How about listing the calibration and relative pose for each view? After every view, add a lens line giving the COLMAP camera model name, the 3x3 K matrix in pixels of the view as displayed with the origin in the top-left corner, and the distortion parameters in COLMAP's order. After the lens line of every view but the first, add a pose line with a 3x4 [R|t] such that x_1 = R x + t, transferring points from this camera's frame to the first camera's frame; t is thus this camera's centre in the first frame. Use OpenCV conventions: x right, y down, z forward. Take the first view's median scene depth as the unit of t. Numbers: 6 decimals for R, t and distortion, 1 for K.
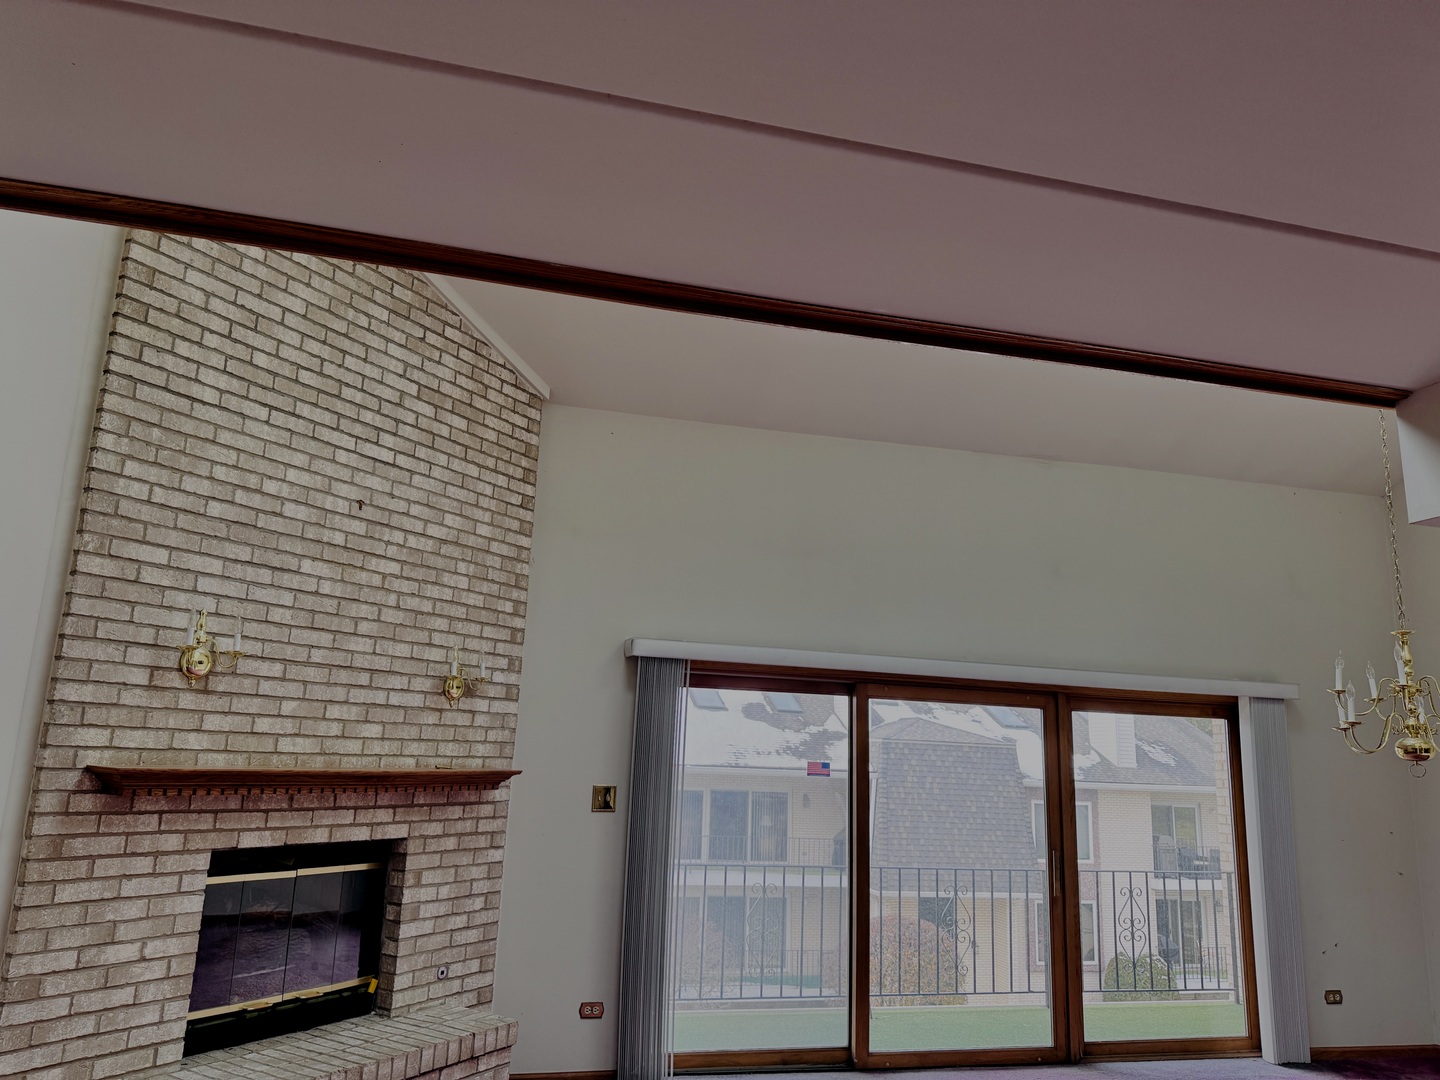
lens RADIAL K [[1009.6, 0, 720.0], [0, 1009.6, 540.0], [0, 0, 1]] dist [-0.002193, -0.028912]
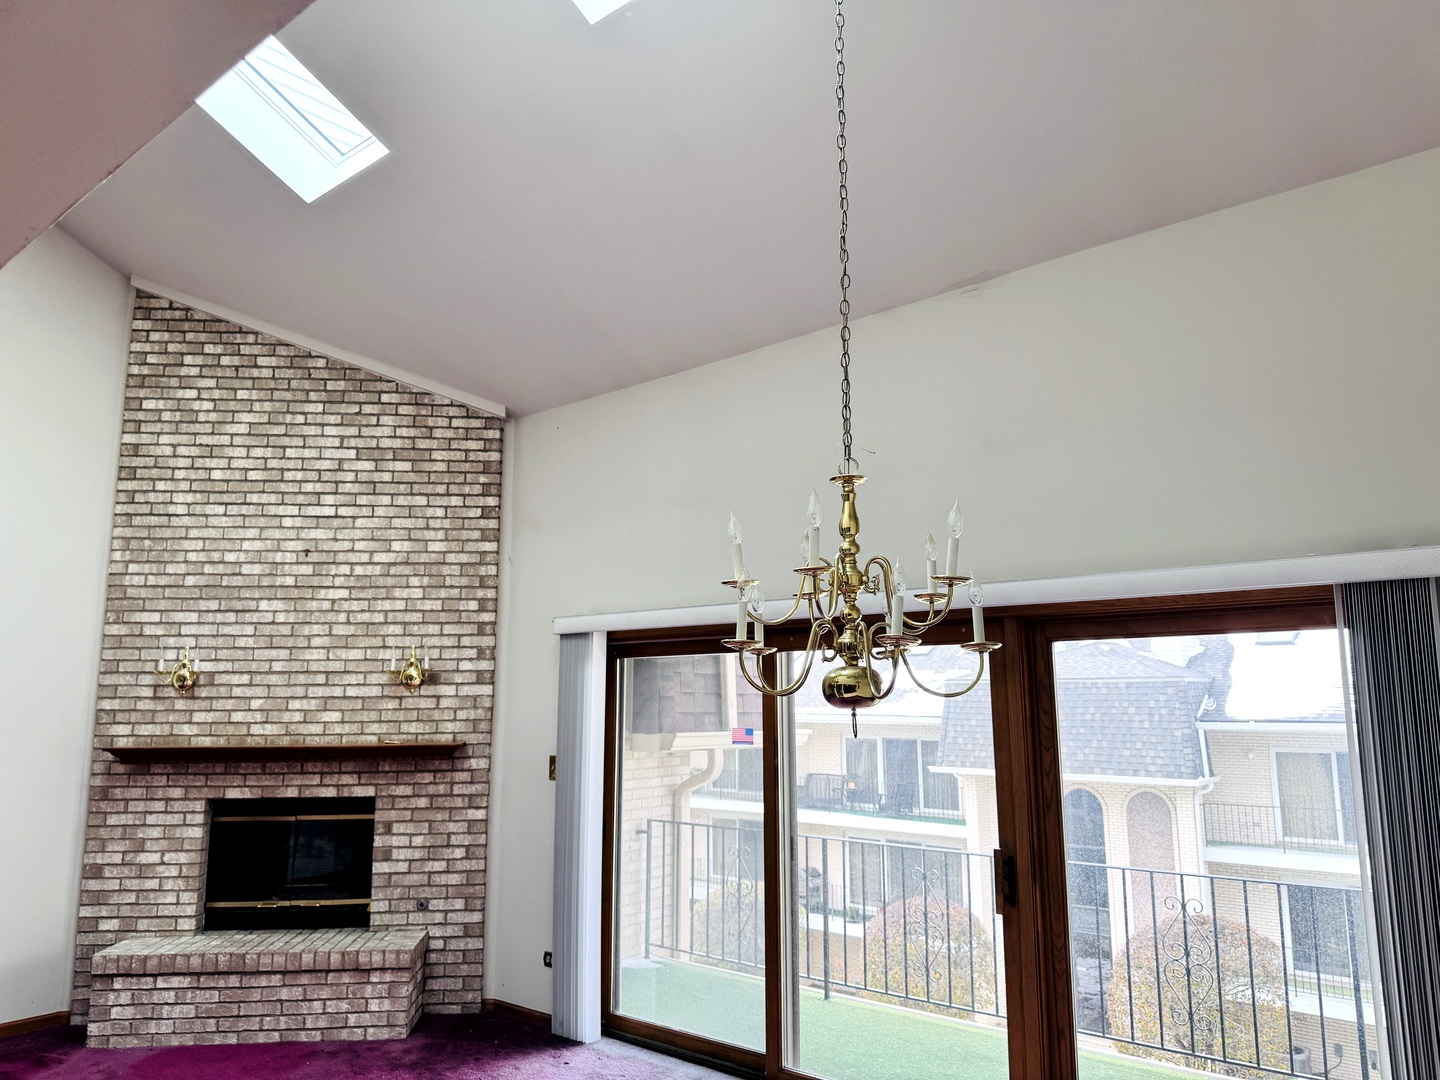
lens RADIAL K [[1009.6, 0, 720.0], [0, 1009.6, 540.0], [0, 0, 1]] dist [-0.002193, -0.028912]
pose [[0.592320, -0.166858, -0.788235, 1.073951], [0.195276, 0.978882, -0.060475, 0.142277], [0.781680, -0.118103, 0.612395, 0.613458]]
